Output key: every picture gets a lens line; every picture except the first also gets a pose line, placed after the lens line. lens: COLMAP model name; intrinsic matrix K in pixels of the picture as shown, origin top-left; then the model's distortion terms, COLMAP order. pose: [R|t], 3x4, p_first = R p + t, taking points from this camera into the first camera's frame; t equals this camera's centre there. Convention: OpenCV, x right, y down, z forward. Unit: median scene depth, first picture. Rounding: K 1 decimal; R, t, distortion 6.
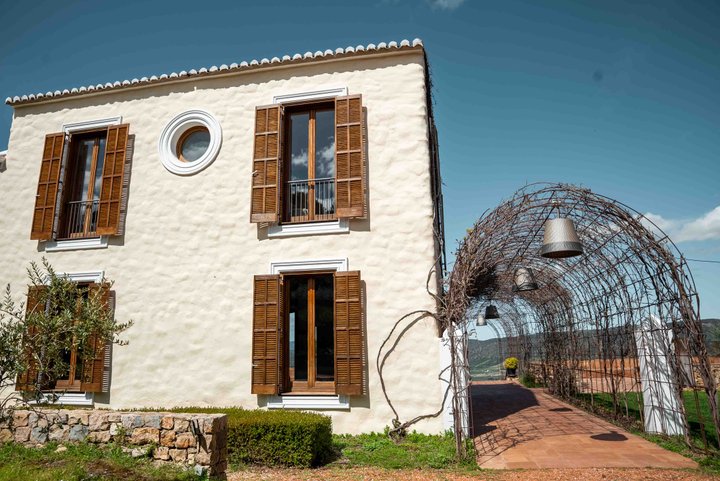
lens RADIAL K [[503.3, 0, 360.0], [0, 503.3, 240.5], [0, 0, 1]] dist [-0.151853, 0.115358]
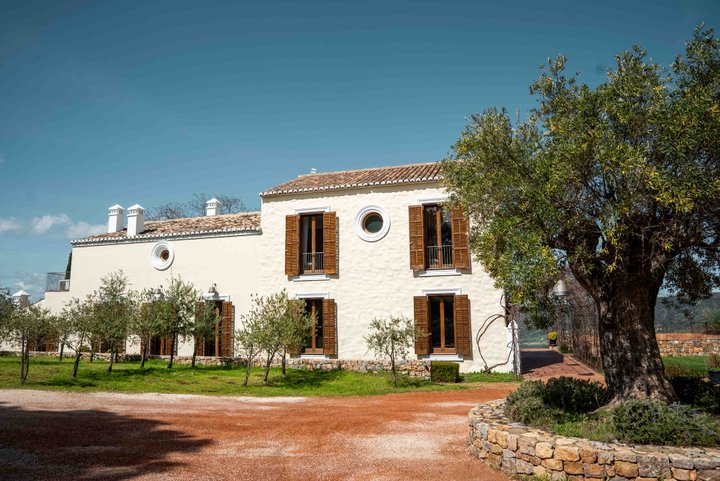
lens RADIAL K [[503.3, 0, 360.0], [0, 503.3, 240.5], [0, 0, 1]] dist [-0.151853, 0.115358]
pose [[0.994596, -0.009656, -0.103372, -0.211860], [0.016195, 0.997907, 0.062605, -0.279487], [0.102551, -0.063941, 0.992671, -0.998035]]
